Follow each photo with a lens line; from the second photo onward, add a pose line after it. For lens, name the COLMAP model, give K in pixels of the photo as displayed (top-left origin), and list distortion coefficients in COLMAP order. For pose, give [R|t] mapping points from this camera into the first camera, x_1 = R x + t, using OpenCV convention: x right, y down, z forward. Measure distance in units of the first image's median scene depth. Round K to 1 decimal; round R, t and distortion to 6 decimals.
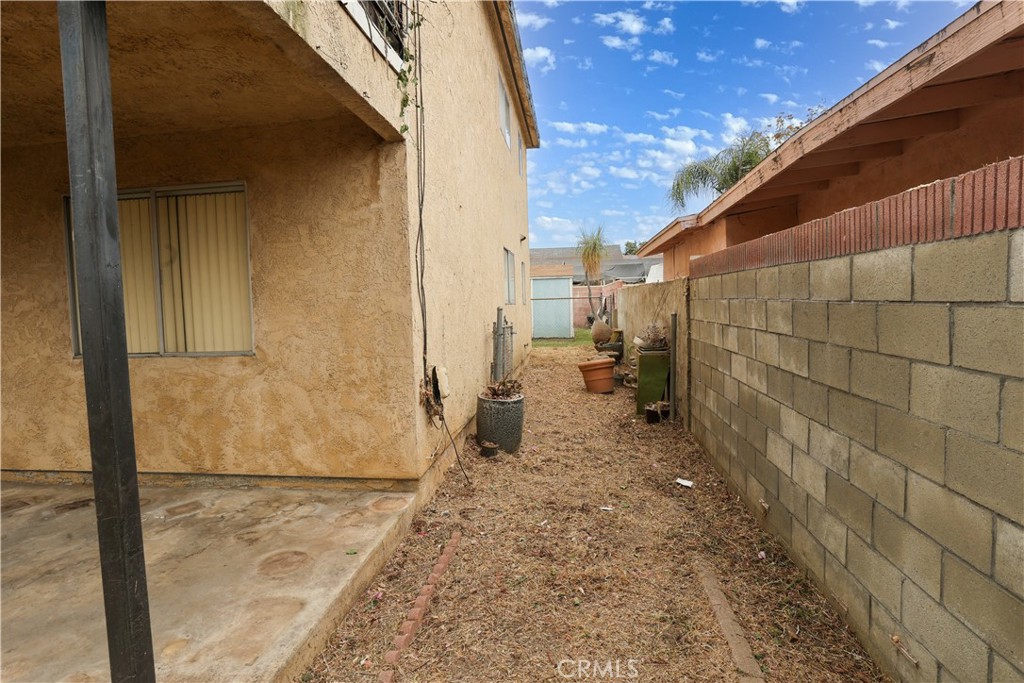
lens RADIAL K [[511.4, 0, 506.0], [0, 511.4, 336.3], [0, 0, 1]] dist [-0.017805, -0.000089]
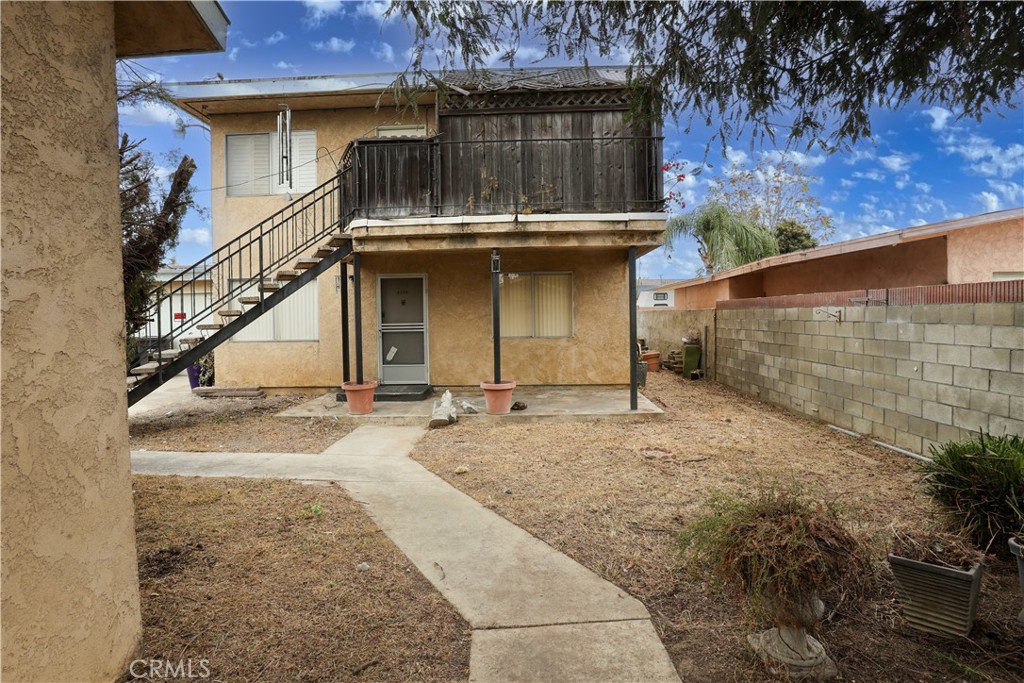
lens RADIAL K [[546.8, 0, 514.3], [0, 546.8, 338.6], [0, 0, 1]] dist [0.001533, 0.000493]
pose [[0.991785, 0.012481, 0.127304, -1.148762], [-0.008596, 0.999482, -0.031019, 0.131661], [-0.127625, 0.029670, 0.991379, -1.736038]]
